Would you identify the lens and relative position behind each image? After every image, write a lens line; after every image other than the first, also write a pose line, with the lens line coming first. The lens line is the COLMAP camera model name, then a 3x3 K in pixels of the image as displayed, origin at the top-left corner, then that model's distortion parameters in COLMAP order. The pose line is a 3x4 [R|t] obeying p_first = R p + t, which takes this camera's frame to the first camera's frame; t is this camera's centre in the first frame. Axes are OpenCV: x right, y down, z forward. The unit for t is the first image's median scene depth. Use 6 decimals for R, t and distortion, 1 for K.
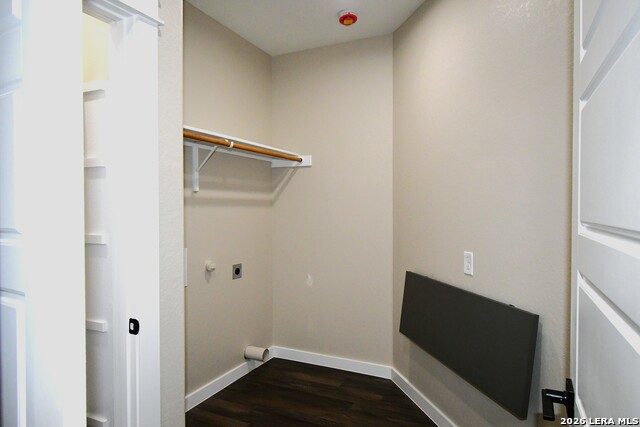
lens RADIAL K [[401.9, 0, 319.5], [0, 401.9, 212.9], [0, 0, 1]] dist [-0.000638, 0.000026]
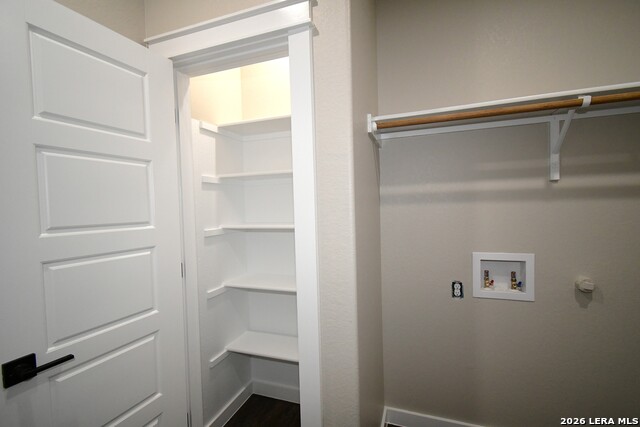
lens RADIAL K [[281.3, 0, 319.7], [0, 281.3, 213.1], [0, 0, 1]] dist [0.007082, -0.003005]
pose [[0.108599, 0.022180, -0.993838, 0.170593], [0.008850, 0.999690, 0.023278, -0.008426], [0.994046, -0.011323, 0.108369, 0.511466]]
